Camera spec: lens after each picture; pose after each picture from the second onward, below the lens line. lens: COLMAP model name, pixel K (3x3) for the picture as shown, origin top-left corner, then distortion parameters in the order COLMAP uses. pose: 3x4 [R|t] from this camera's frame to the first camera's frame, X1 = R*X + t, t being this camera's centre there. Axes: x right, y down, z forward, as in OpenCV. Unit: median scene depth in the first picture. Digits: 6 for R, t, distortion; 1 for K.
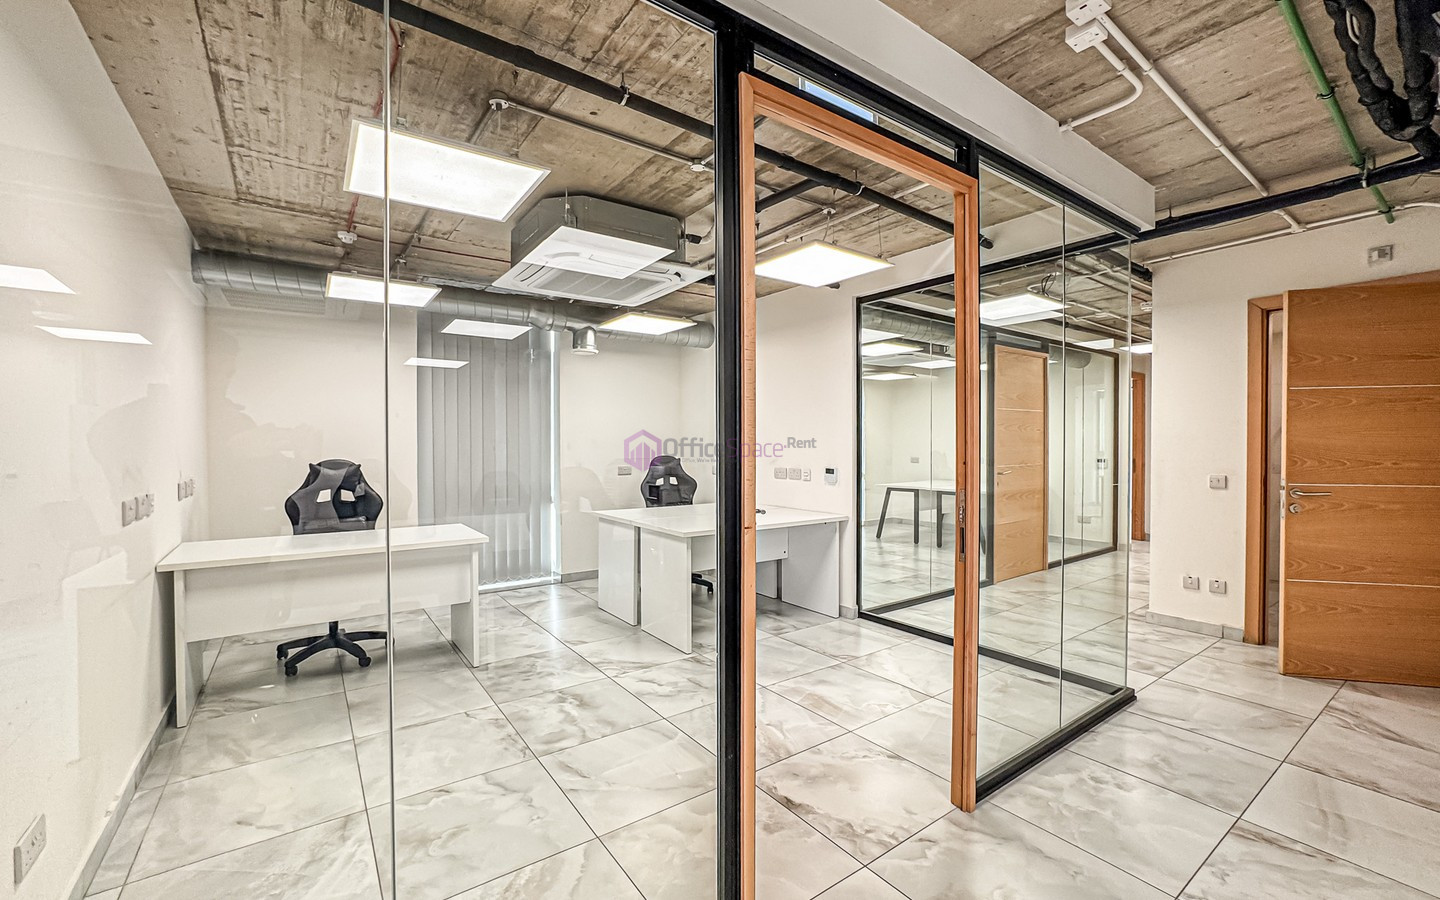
lens RADIAL K [[594.1, 0, 721.3], [0, 594.1, 453.3], [0, 0, 1]] dist [-0.033303, 0.014752]
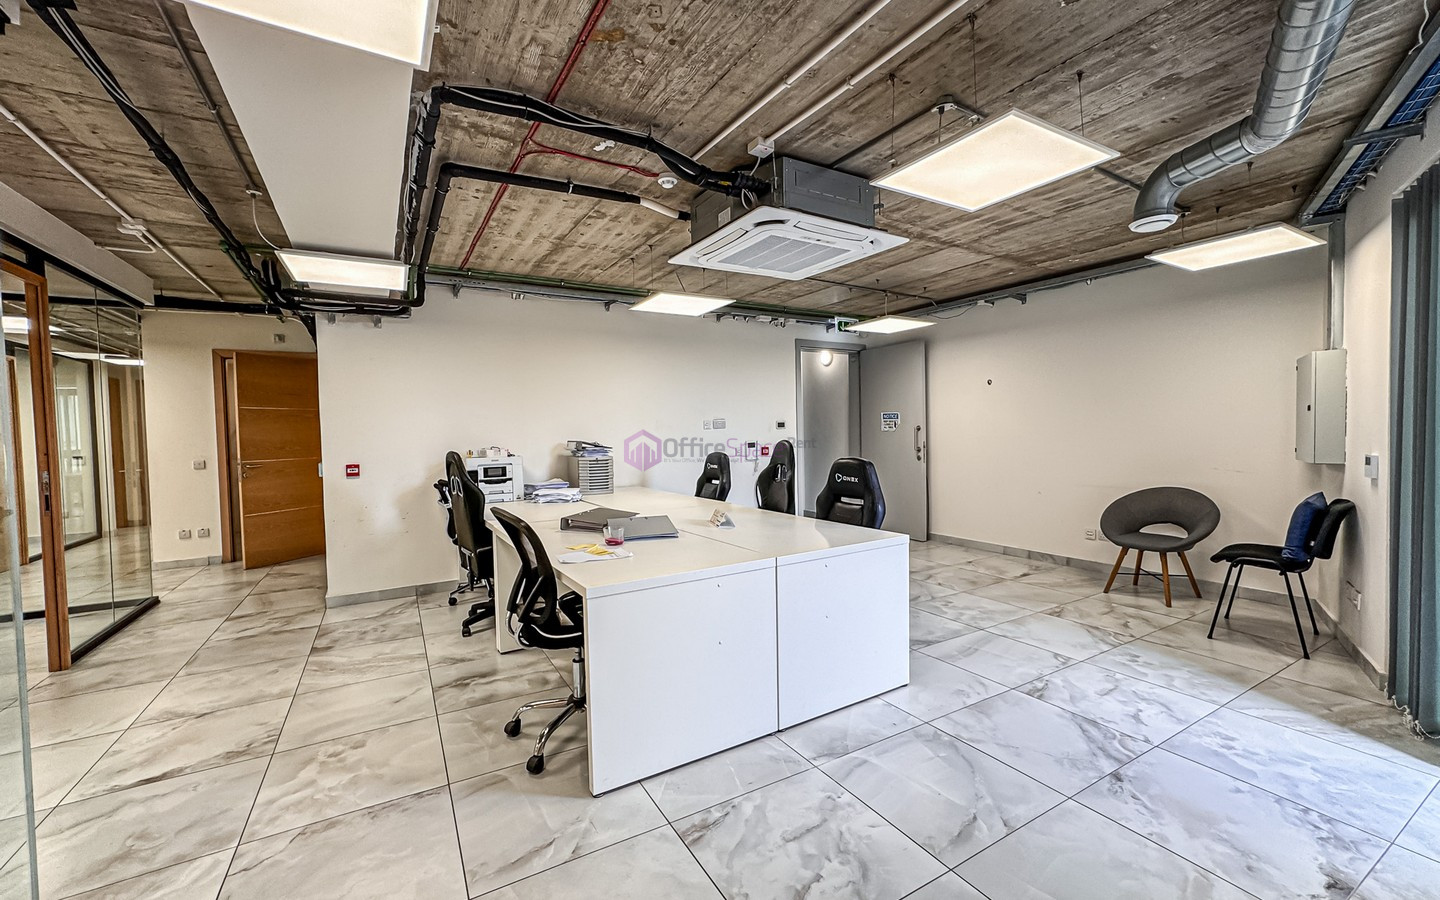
lens RADIAL K [[581.4, 0, 718.2], [0, 581.4, 447.1], [0, 0, 1]] dist [-0.039368, 0.016909]
pose [[0.103719, -0.031245, 0.994116, -0.504680], [0.035888, 0.998973, 0.027654, 0.009711], [-0.993959, 0.032808, 0.104734, -0.524276]]
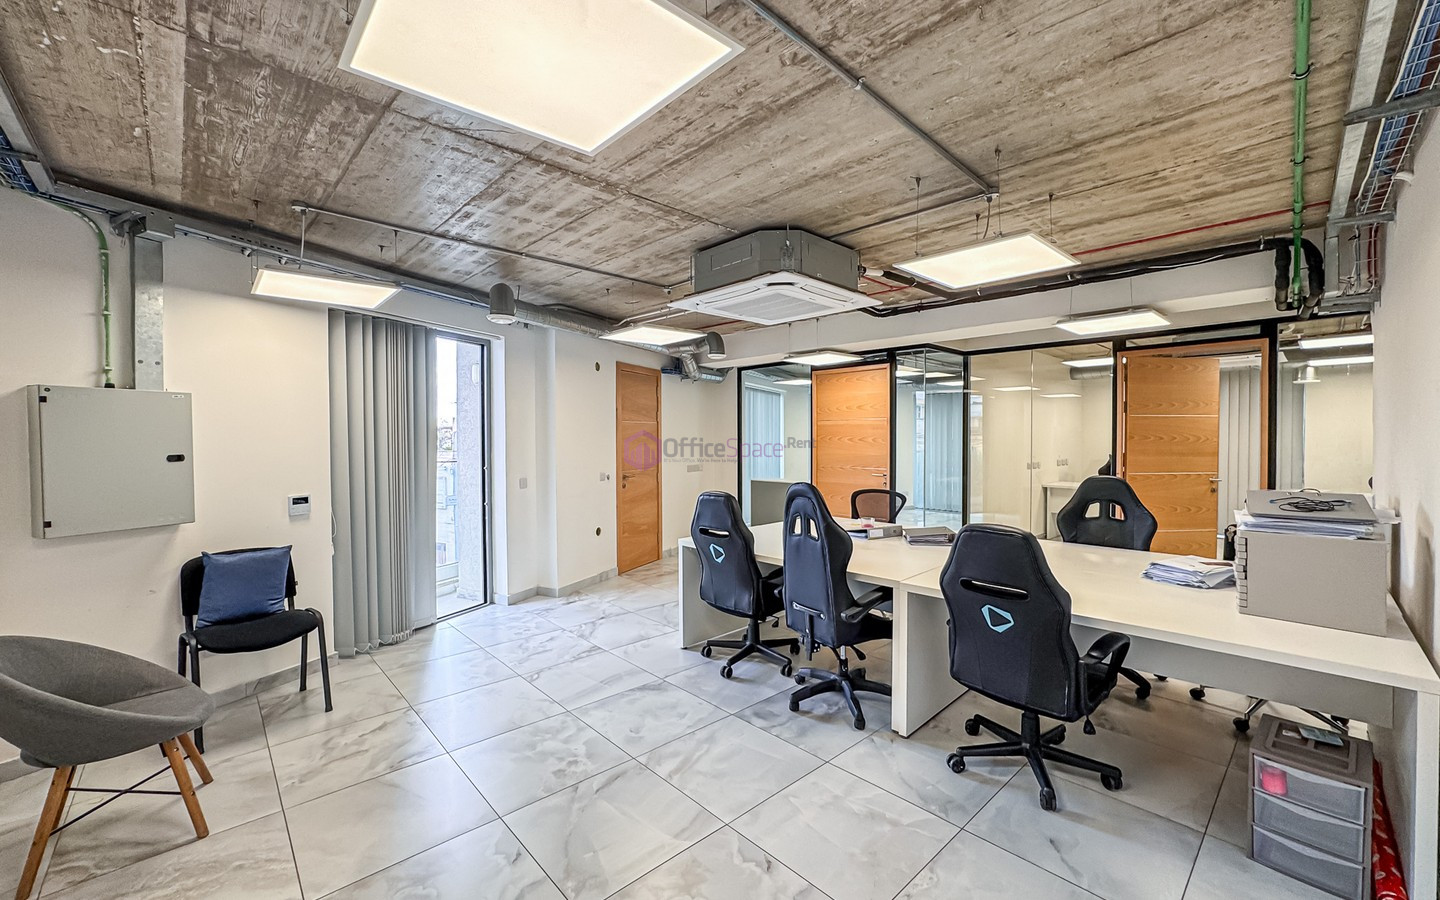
lens RADIAL K [[589.4, 0, 723.5], [0, 589.4, 453.4], [0, 0, 1]] dist [-0.035161, 0.017344]
pose [[0.126882, 0.029161, -0.991489, 1.292500], [-0.012641, 0.999534, 0.027780, -0.029259], [0.991837, 0.009009, 0.127191, -0.740653]]
